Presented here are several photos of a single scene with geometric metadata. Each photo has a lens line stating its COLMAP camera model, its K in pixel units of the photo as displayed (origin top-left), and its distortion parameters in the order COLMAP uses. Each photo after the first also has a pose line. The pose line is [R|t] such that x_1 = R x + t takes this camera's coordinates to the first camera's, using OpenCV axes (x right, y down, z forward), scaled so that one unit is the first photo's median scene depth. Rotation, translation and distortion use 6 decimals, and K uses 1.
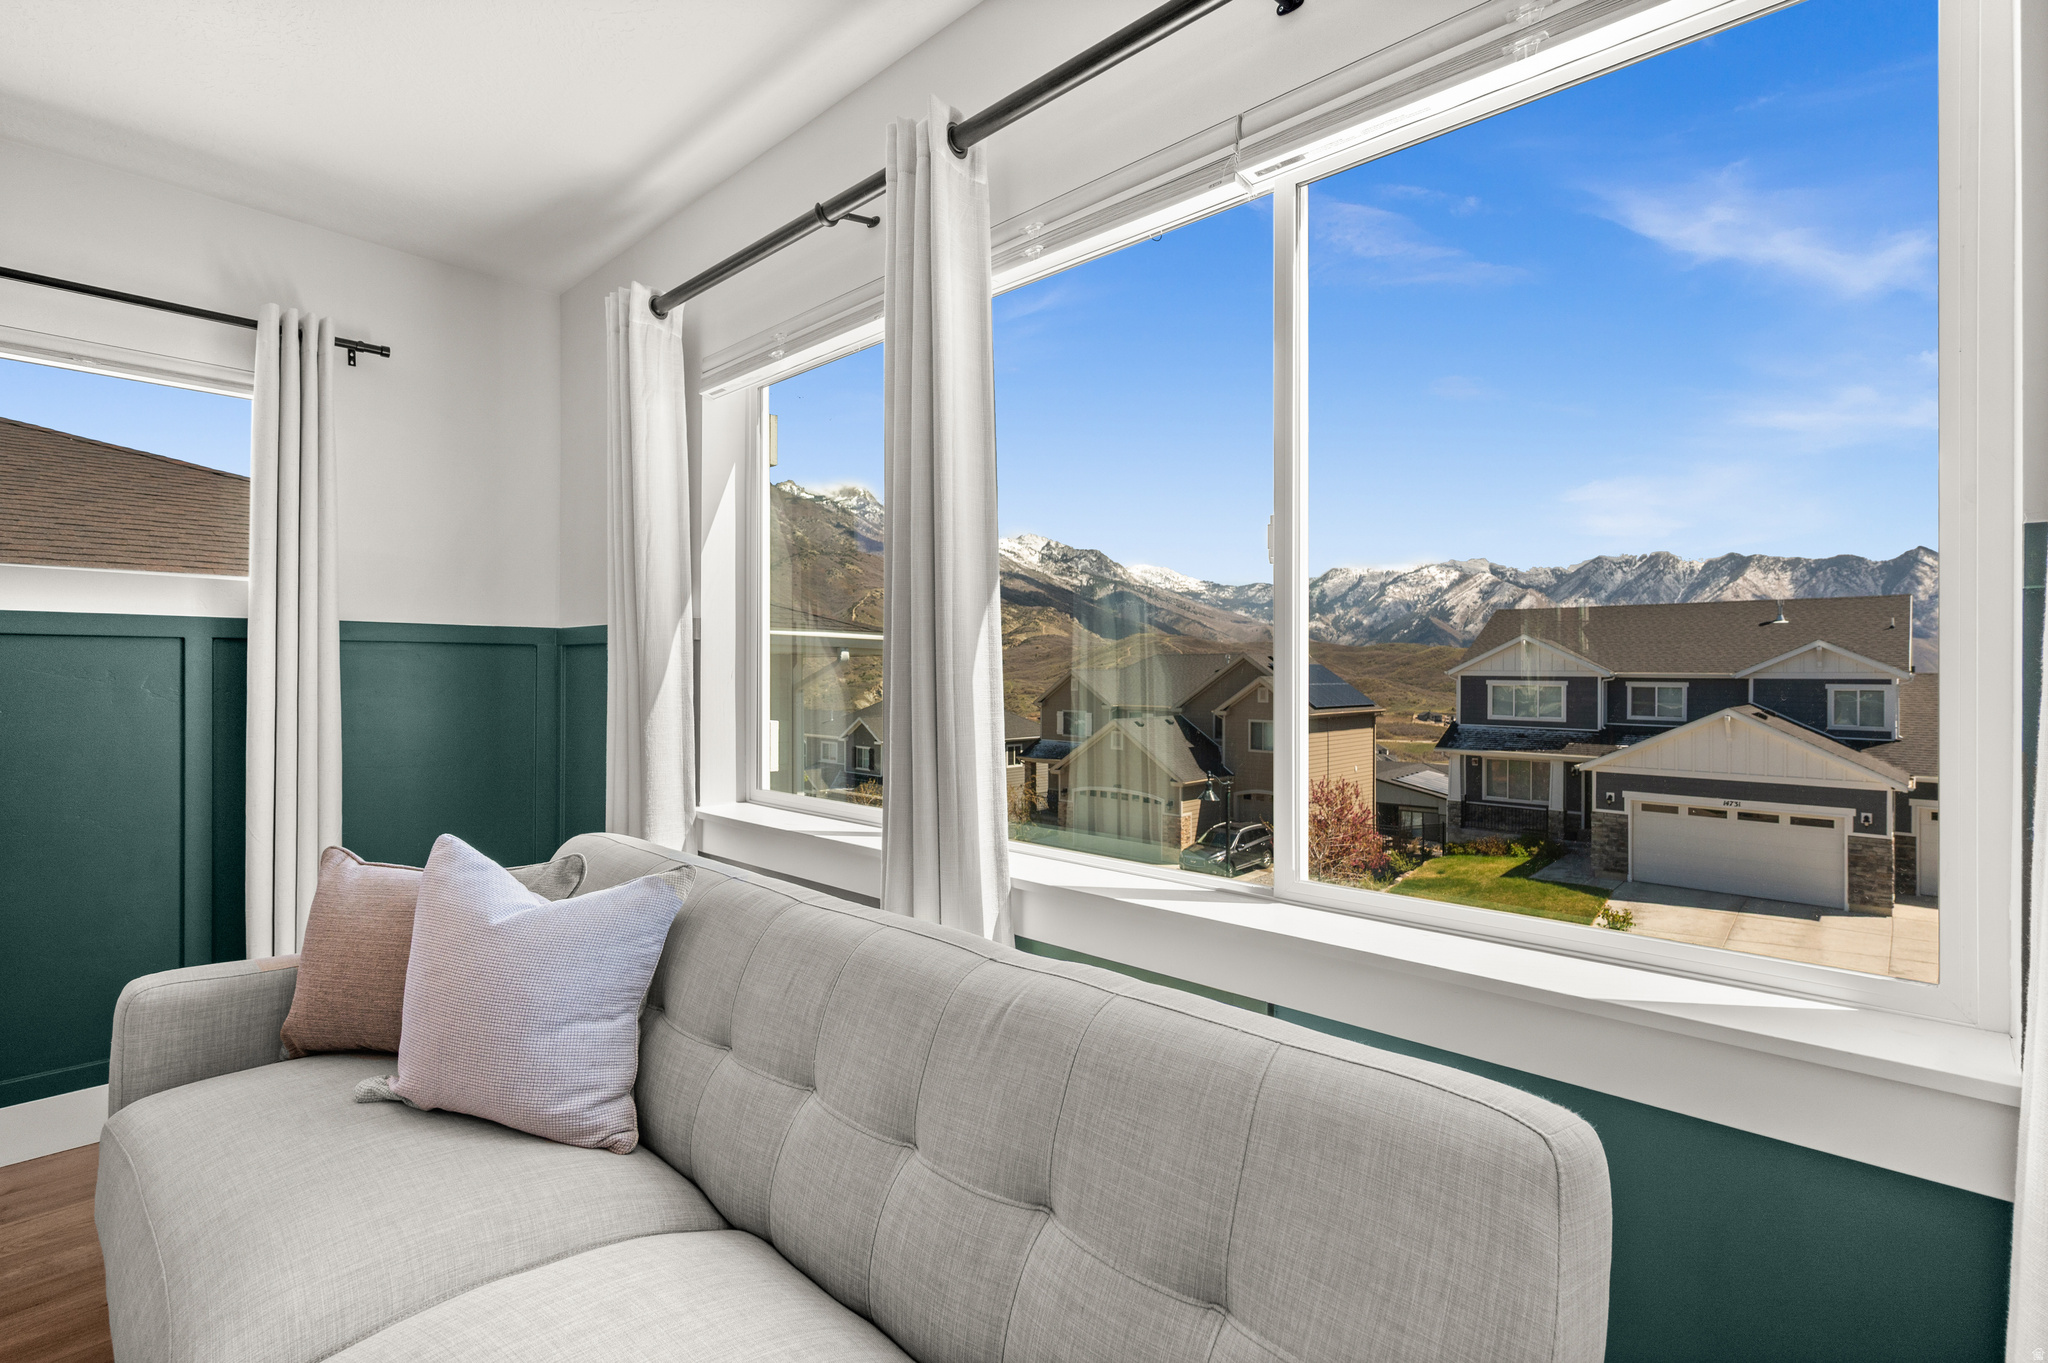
lens RADIAL K [[942.3, 0, 1026.2], [0, 942.3, 671.1], [0, 0, 1]] dist [-0.000341, 0.000077]
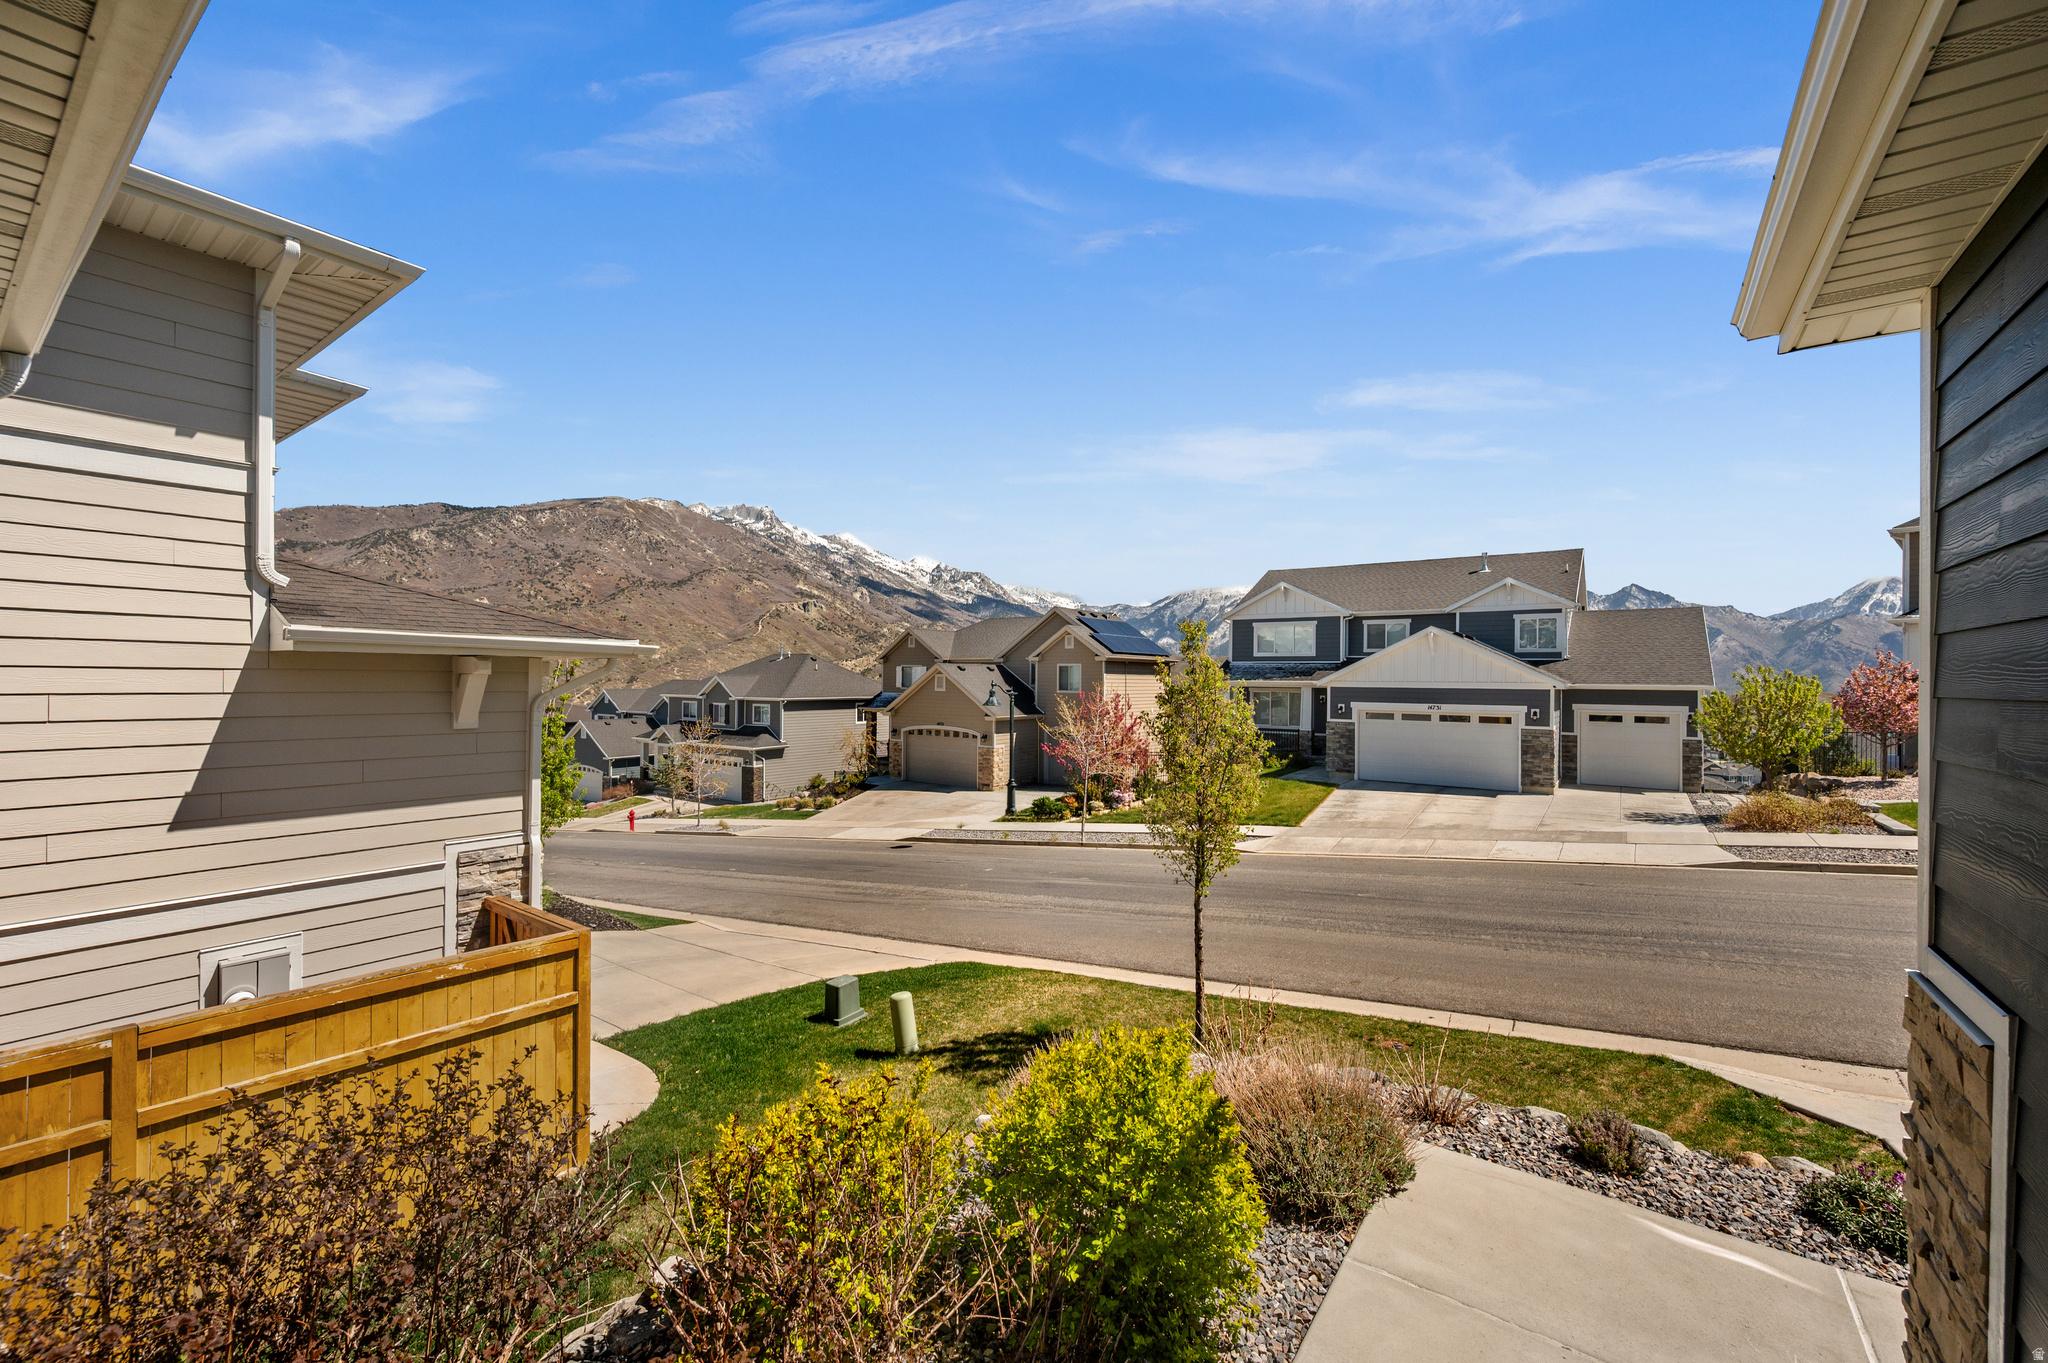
lens RADIAL K [[827.2, 0, 1020.3], [0, 827.2, 682.1], [0, 0, 1]] dist [-0.001670, 0.000120]
pose [[0.992562, 0.004819, 0.121643, 0.097421], [-0.005108, 0.999985, 0.002065, 0.095730], [-0.121631, -0.002671, 0.992572, 0.035309]]
